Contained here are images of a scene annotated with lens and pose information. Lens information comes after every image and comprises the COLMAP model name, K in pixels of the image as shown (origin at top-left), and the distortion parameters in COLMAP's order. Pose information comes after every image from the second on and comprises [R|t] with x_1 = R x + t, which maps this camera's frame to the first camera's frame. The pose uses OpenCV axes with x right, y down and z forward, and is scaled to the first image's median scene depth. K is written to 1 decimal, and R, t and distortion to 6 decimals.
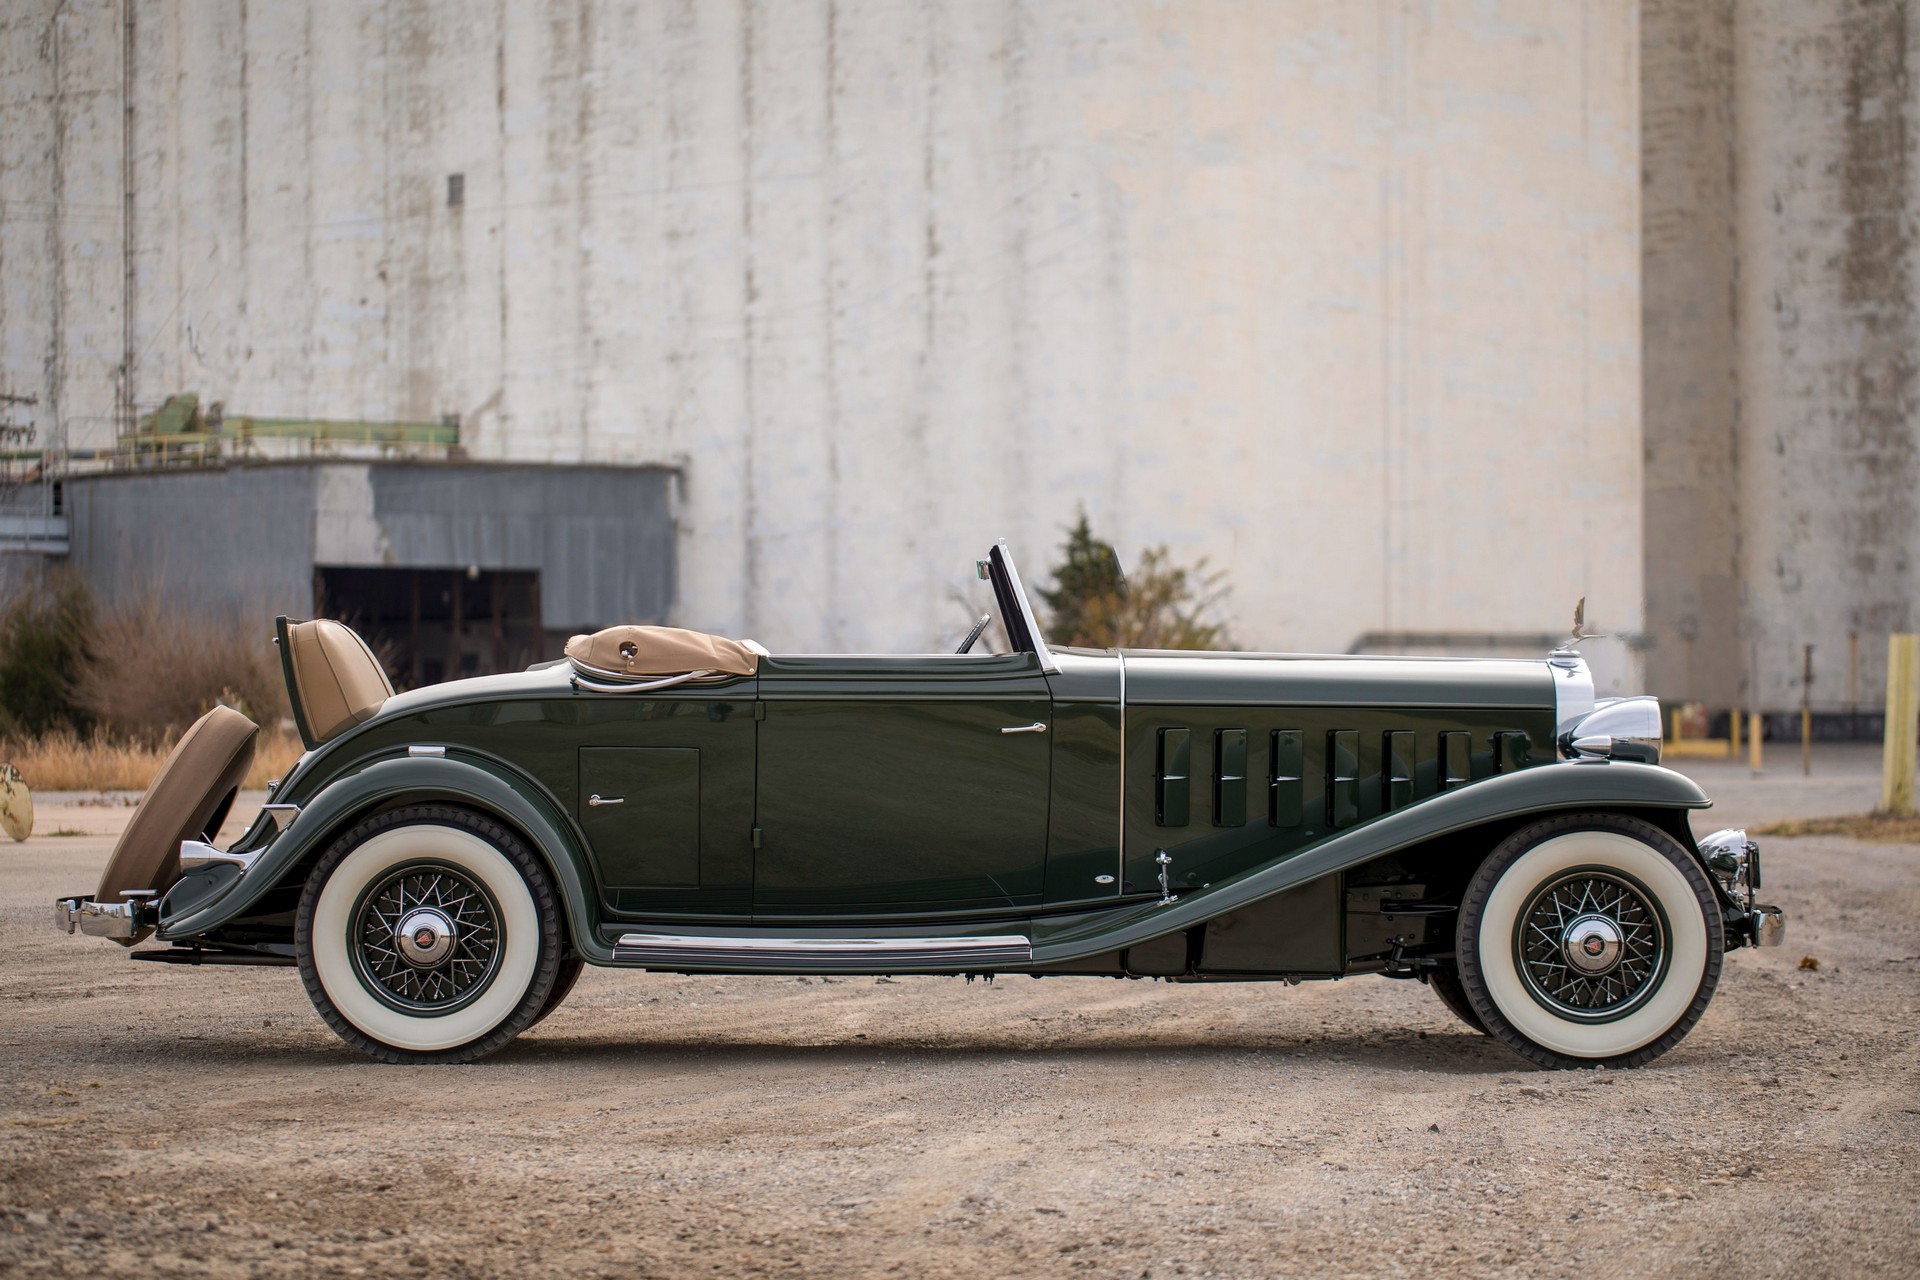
lens RADIAL K [[10343.9, 0, 960.0], [0, 10343.9, 640.0], [0, 0, 1]] dist [-0.277068, 4.568592]
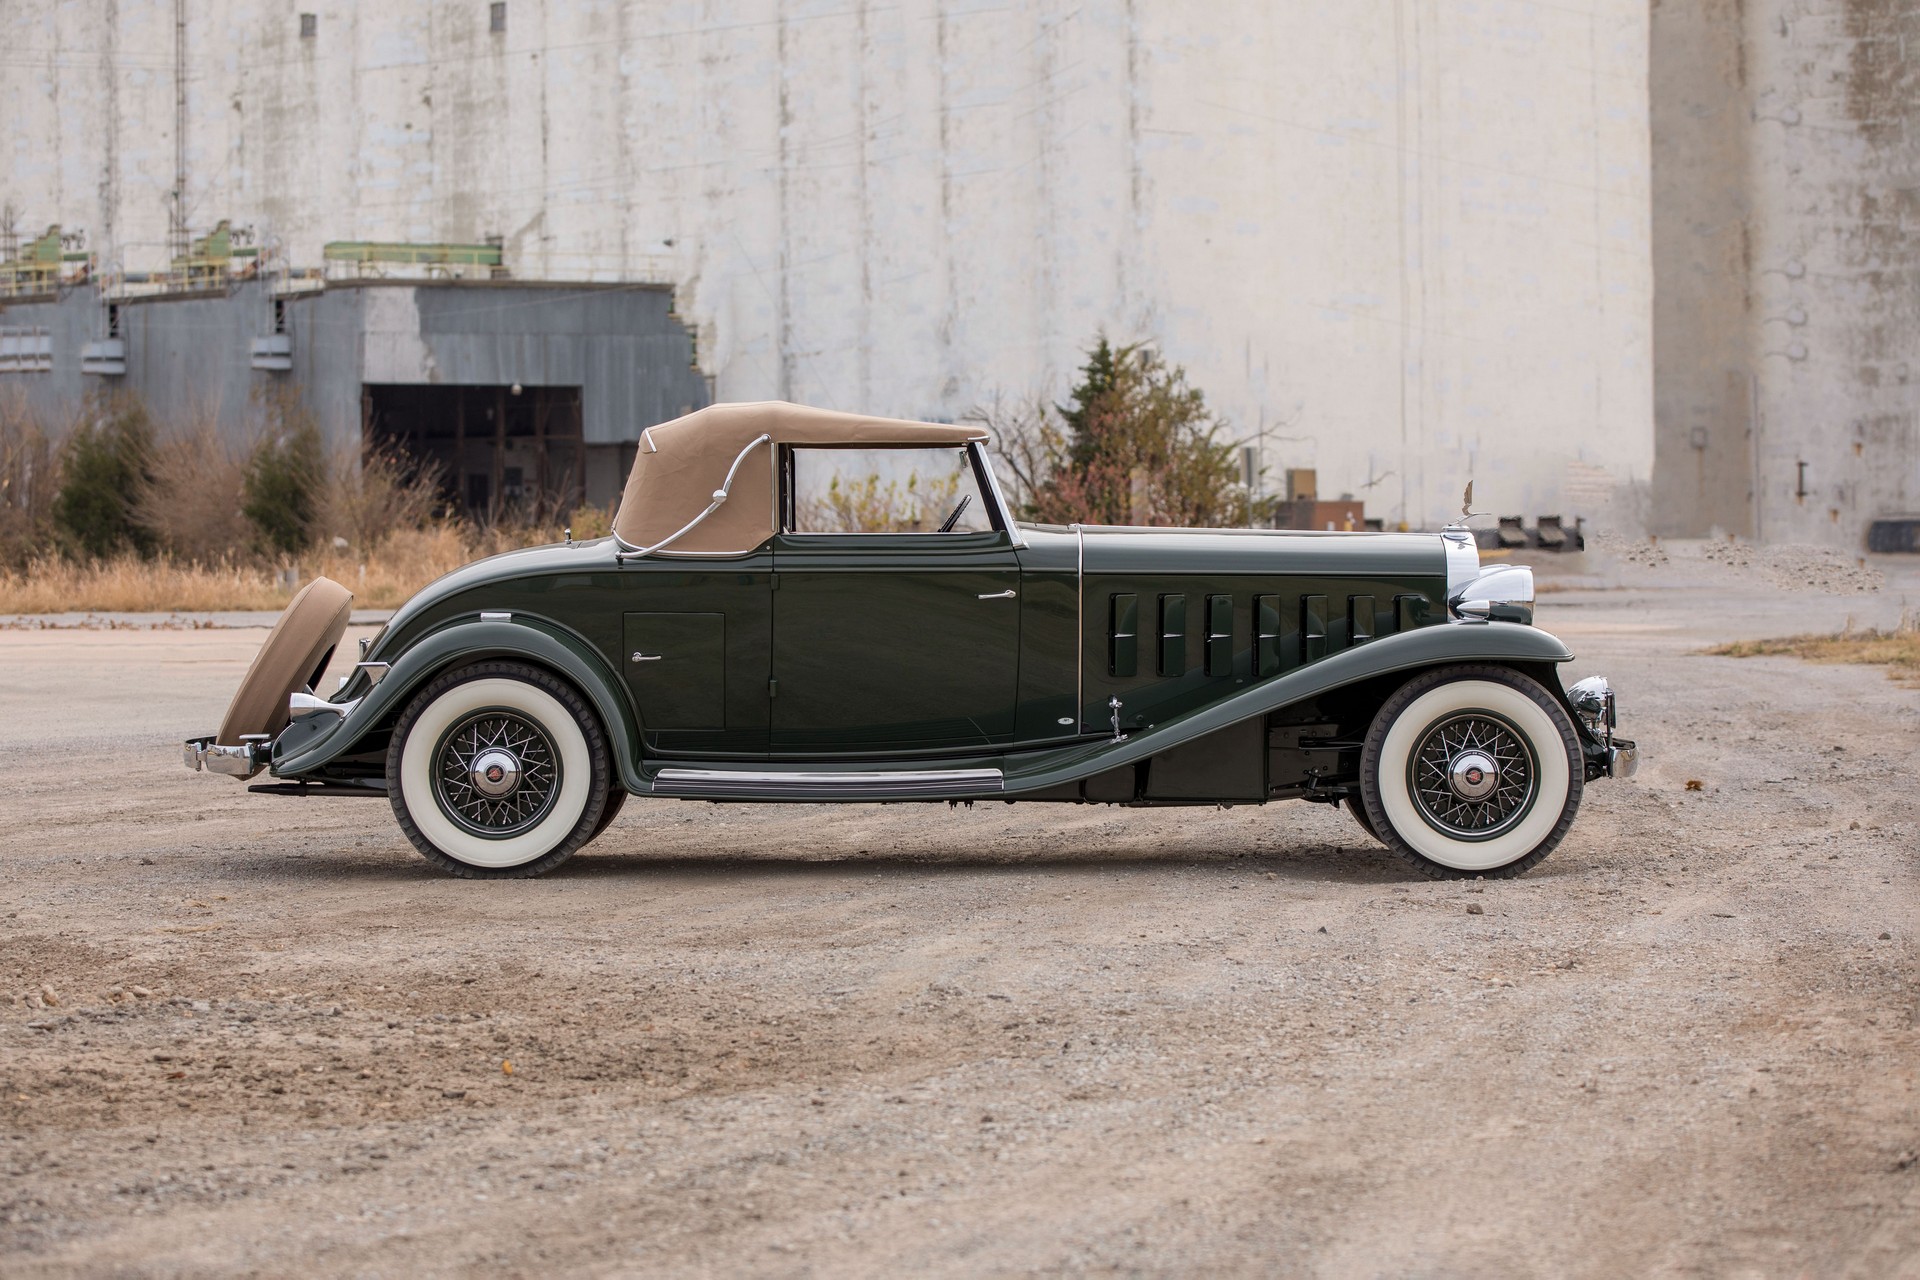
lens RADIAL K [[10343.9, 0, 960.0], [0, 10343.9, 640.0], [0, 0, 1]] dist [-0.277068, 4.568592]
pose [[0.999986, -0.003633, -0.003916, 0.006457], [0.003708, 0.999804, 0.019427, -0.009270], [0.003845, -0.019441, 0.999804, -0.187560]]
